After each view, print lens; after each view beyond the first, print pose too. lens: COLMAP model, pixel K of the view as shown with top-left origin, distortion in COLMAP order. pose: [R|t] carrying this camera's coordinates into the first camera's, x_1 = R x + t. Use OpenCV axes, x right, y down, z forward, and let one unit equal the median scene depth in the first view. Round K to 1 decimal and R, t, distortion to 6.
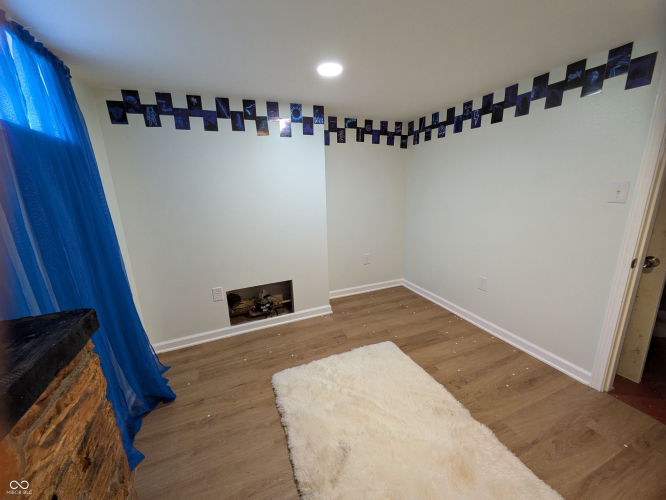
lens RADIAL K [[262.7, 0, 329.8], [0, 262.7, 251.2], [0, 0, 1]] dist [-0.008026, 0.000760]
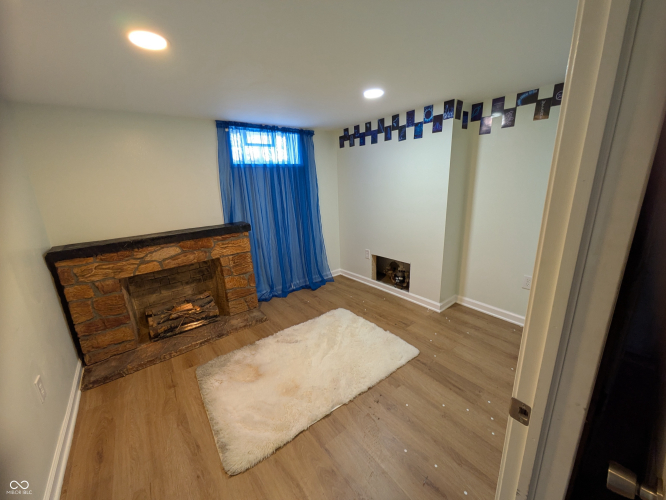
lens RADIAL K [[262.7, 0, 333.8], [0, 262.7, 250.3], [0, 0, 1]] dist [-0.008026, 0.000760]
pose [[0.262489, 0.266095, -0.927520, 0.946813], [-0.207220, 0.954344, 0.215147, -0.144013], [0.942422, 0.135727, 0.305645, 0.382240]]
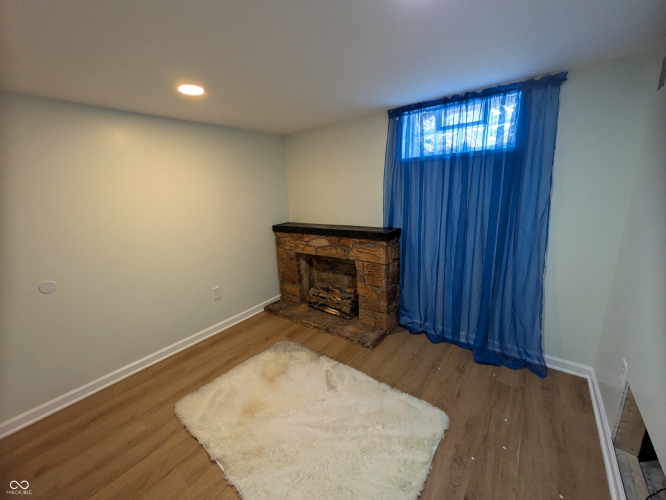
lens RADIAL K [[262.7, 0, 327.6], [0, 262.7, 248.9], [0, 0, 1]] dist [-0.008026, 0.000760]
pose [[-0.871067, 0.185455, -0.454807, 0.340610], [-0.045873, 0.891210, 0.451264, -0.307464], [0.489018, 0.413945, -0.767796, 1.063058]]
